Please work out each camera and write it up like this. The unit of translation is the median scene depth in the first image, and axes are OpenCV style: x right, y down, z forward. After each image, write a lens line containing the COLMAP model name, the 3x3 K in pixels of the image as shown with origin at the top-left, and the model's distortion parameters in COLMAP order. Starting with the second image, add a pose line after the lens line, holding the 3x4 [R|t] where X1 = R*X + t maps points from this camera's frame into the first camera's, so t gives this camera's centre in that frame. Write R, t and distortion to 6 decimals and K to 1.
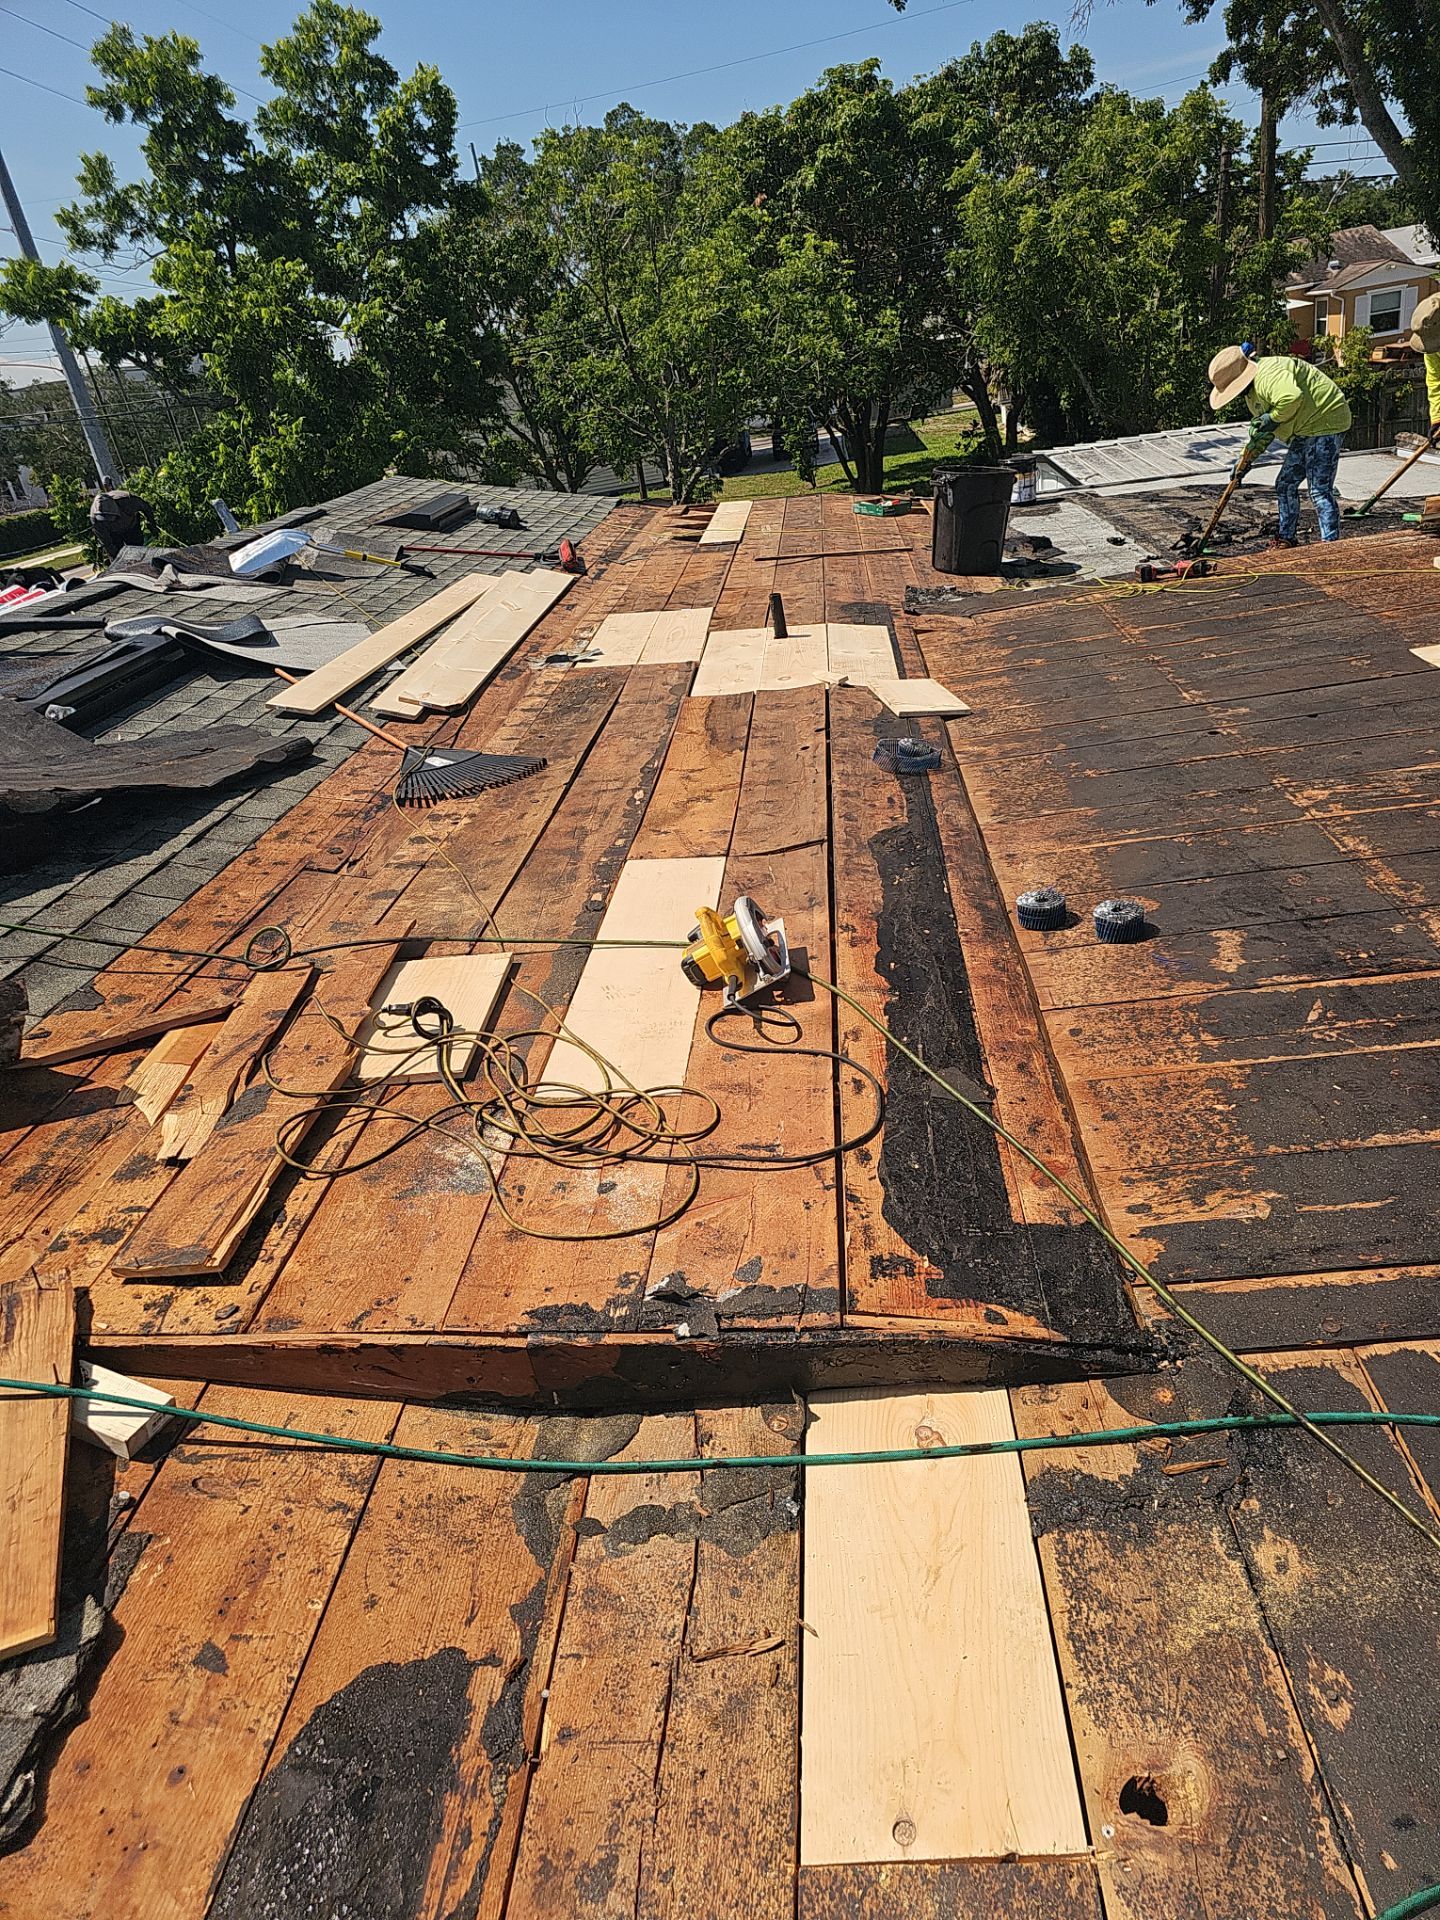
lens RADIAL K [[1361.9, 0, 719.8], [0, 1361.9, 971.6], [0, 0, 1]] dist [0.057130, -0.030627]
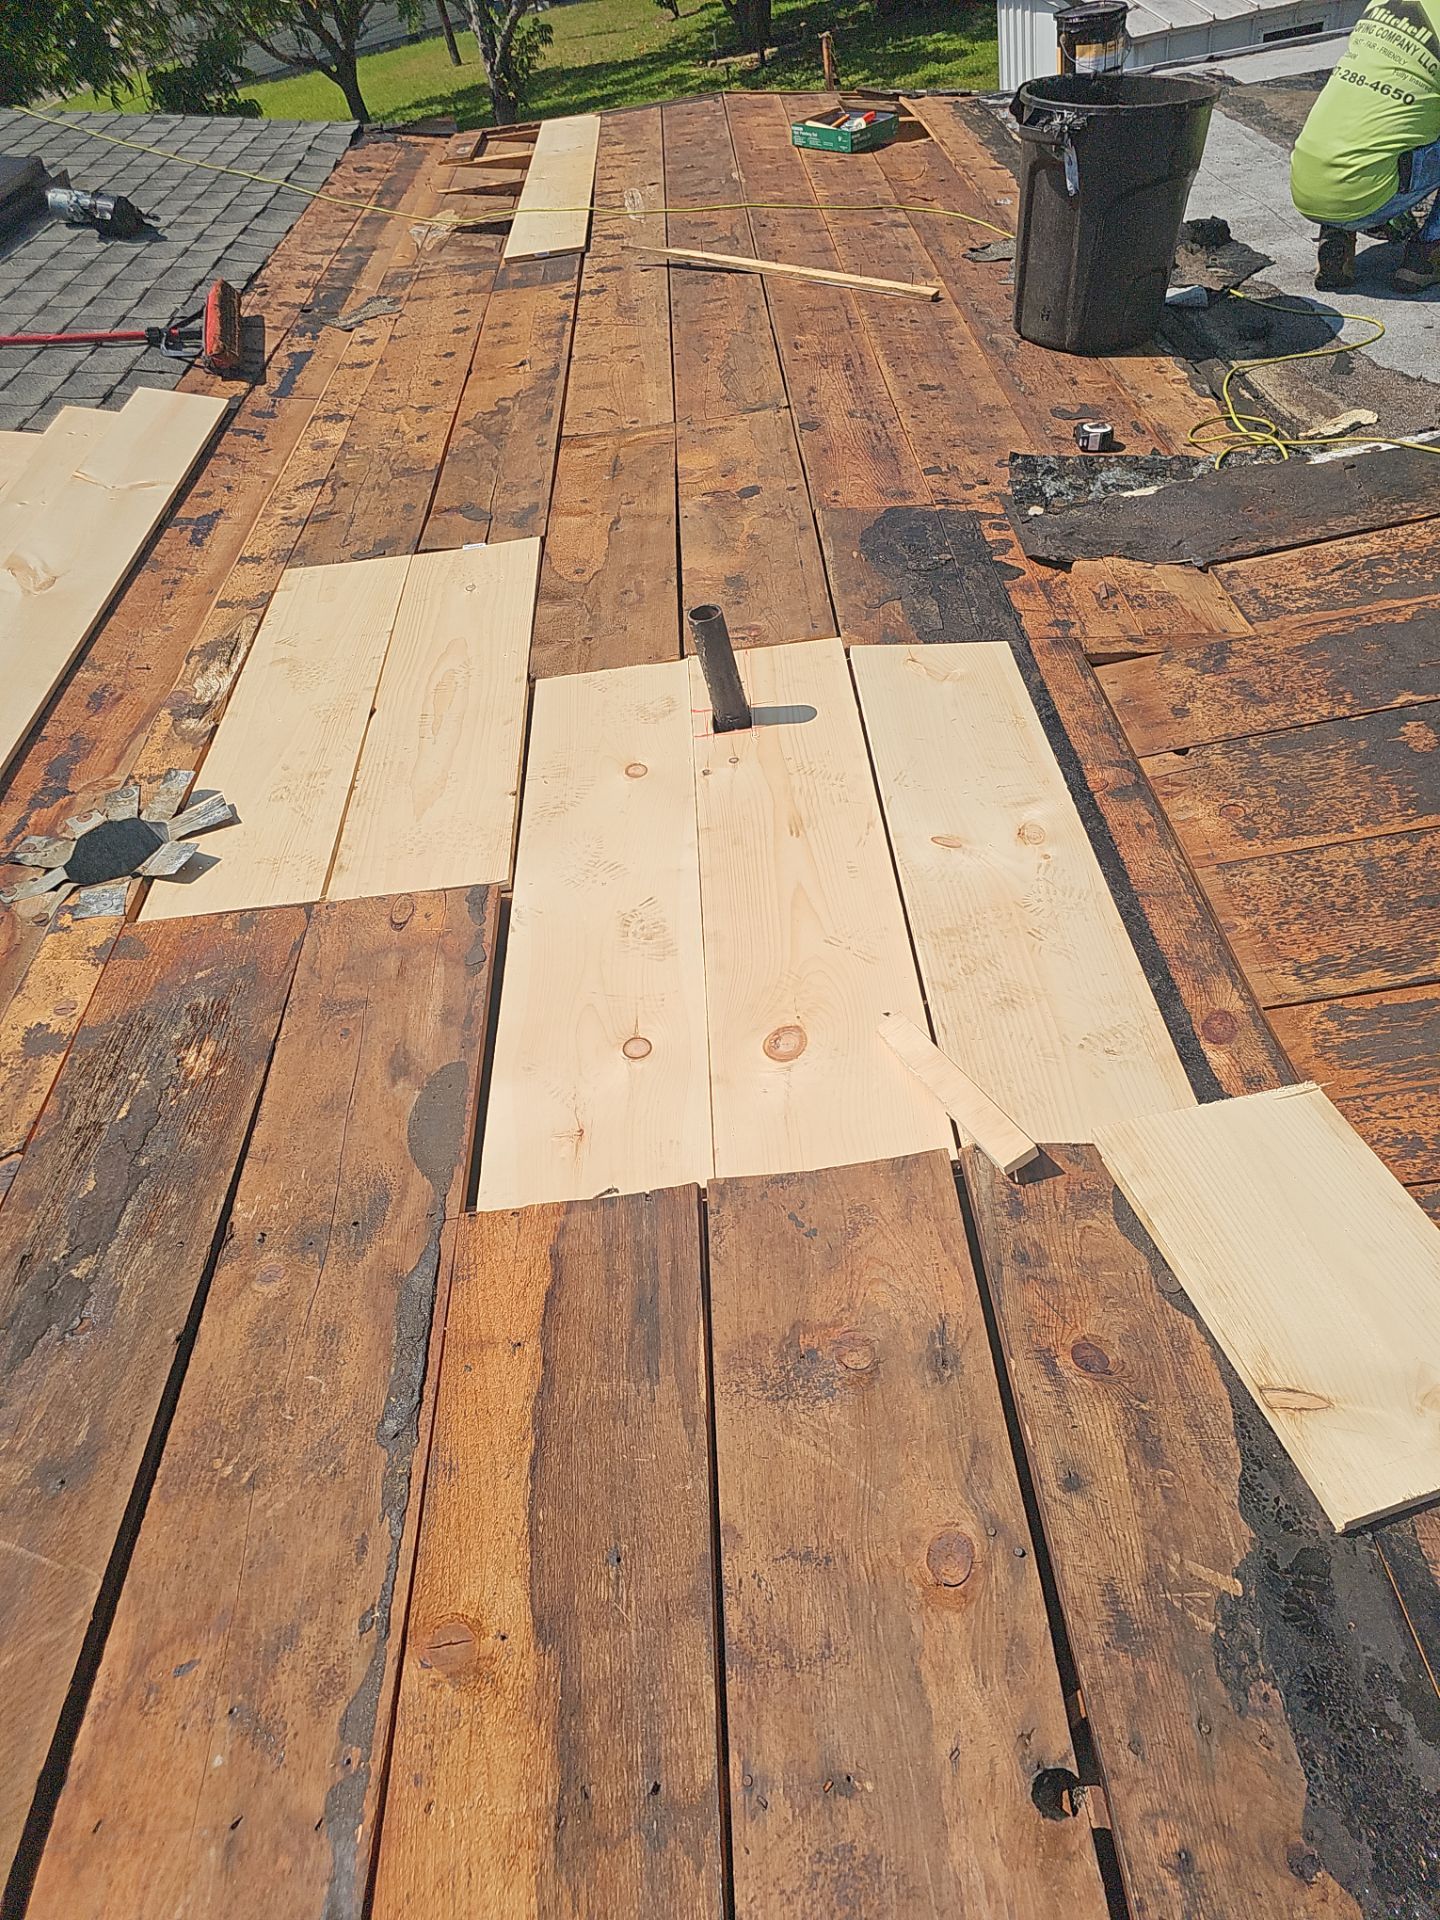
lens RADIAL K [[1361.9, 0, 737.0], [0, 1361.9, 964.6], [0, 0, 1]] dist [0.057130, -0.030627]
pose [[0.992786, -0.104511, 0.058766, 0.005604], [0.084903, 0.958854, 0.270906, -0.086507], [-0.084661, -0.263962, 0.960810, 0.196325]]
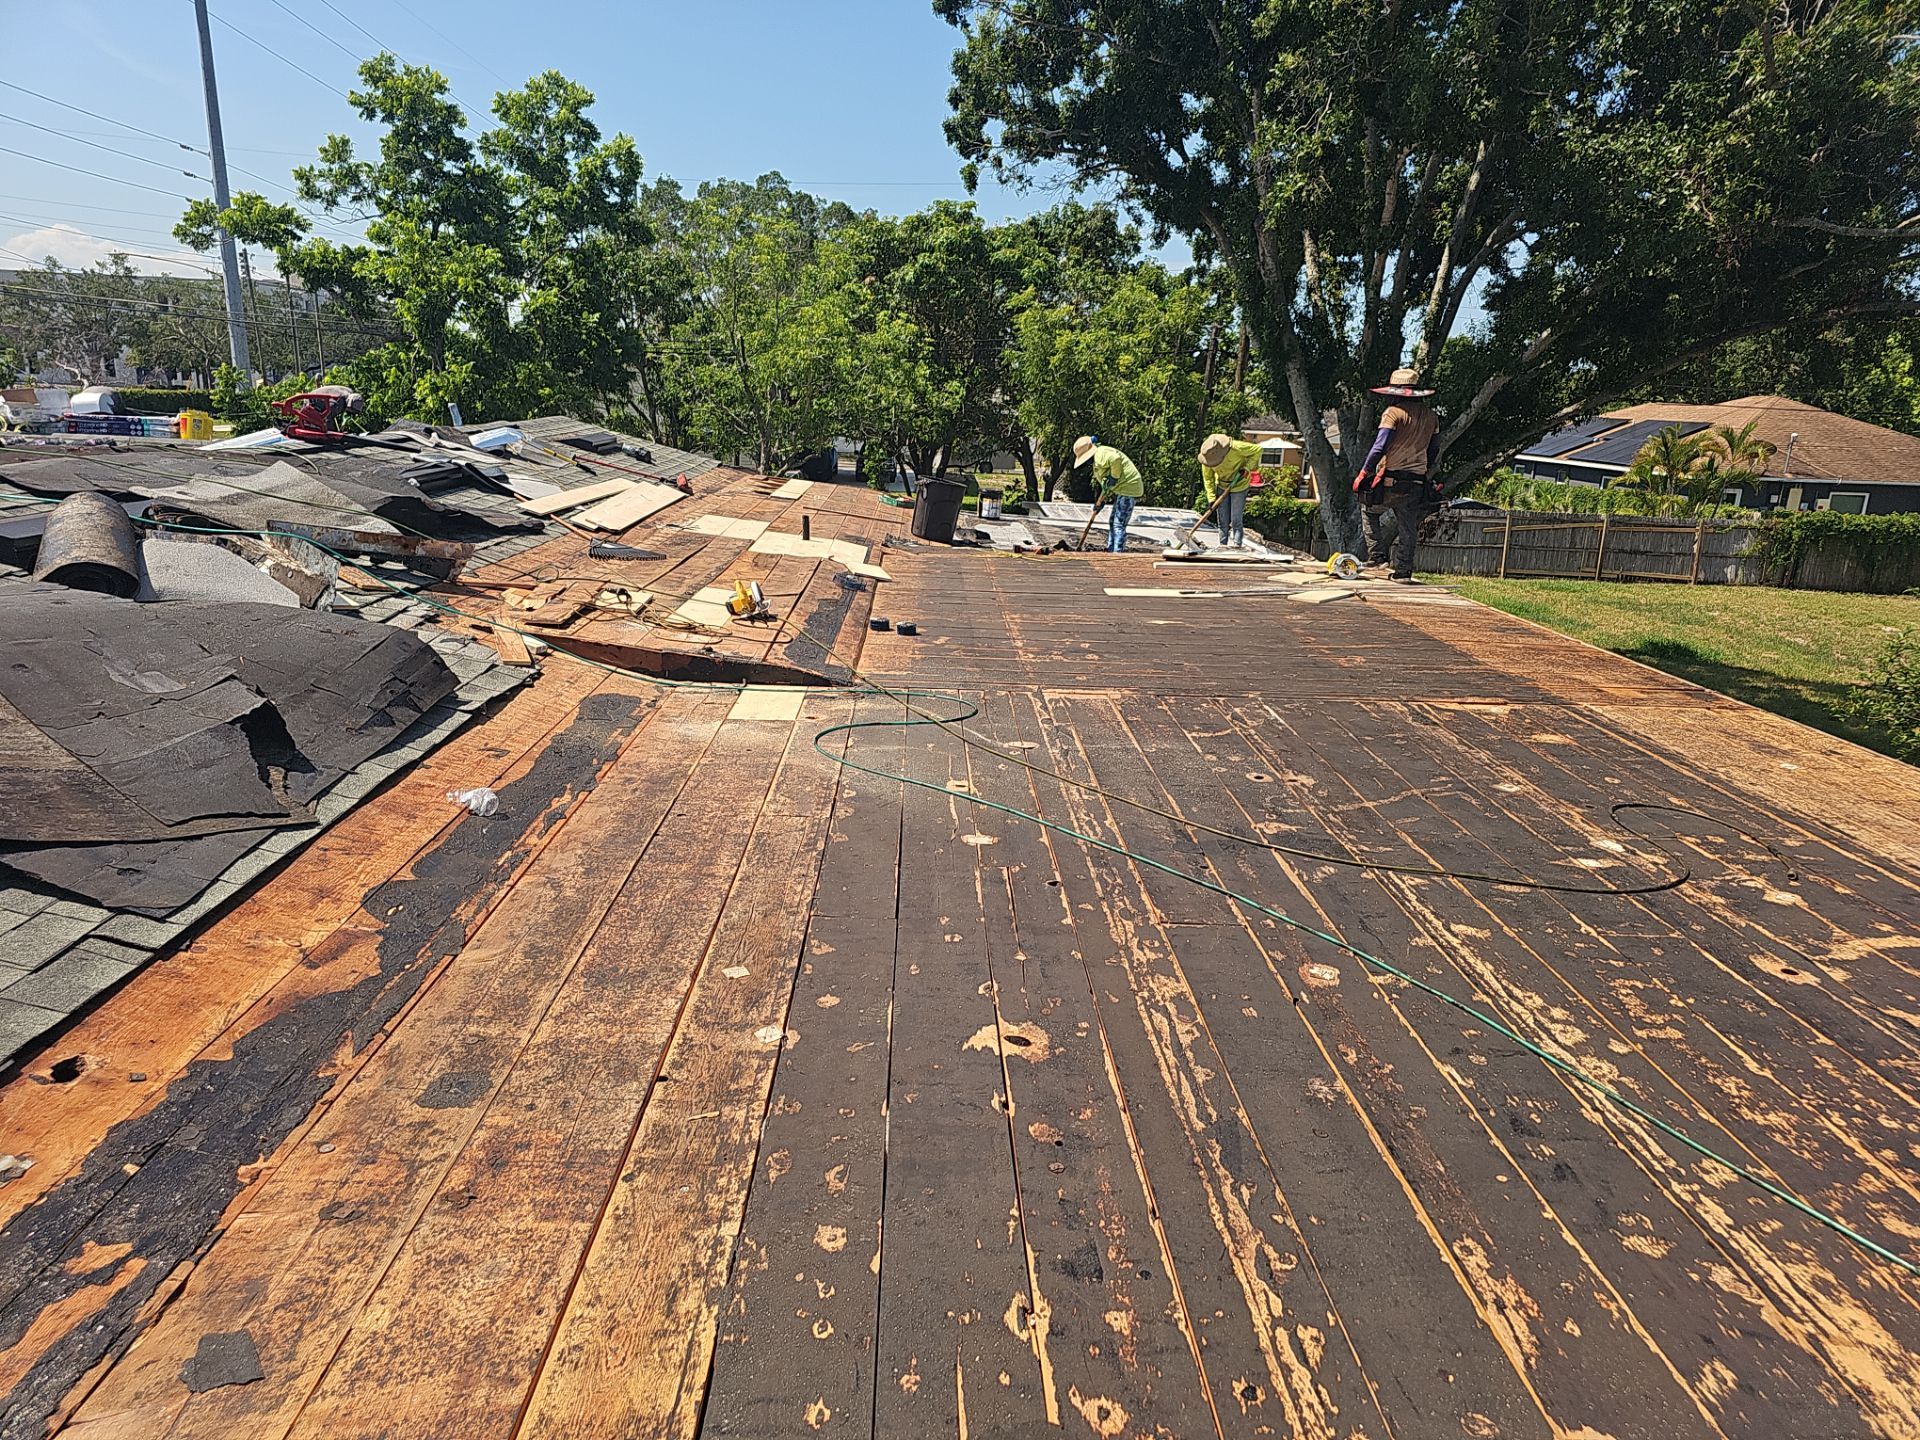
lens RADIAL K [[1361.9, 0, 962.1], [0, 1361.9, 718.9], [0, 0, 1]] dist [0.057130, -0.030627]
pose [[0.975876, 0.170243, 0.136685, 0.012367], [-0.140899, 0.969331, -0.201356, 0.089051], [-0.166772, 0.177240, 0.969935, -0.201133]]
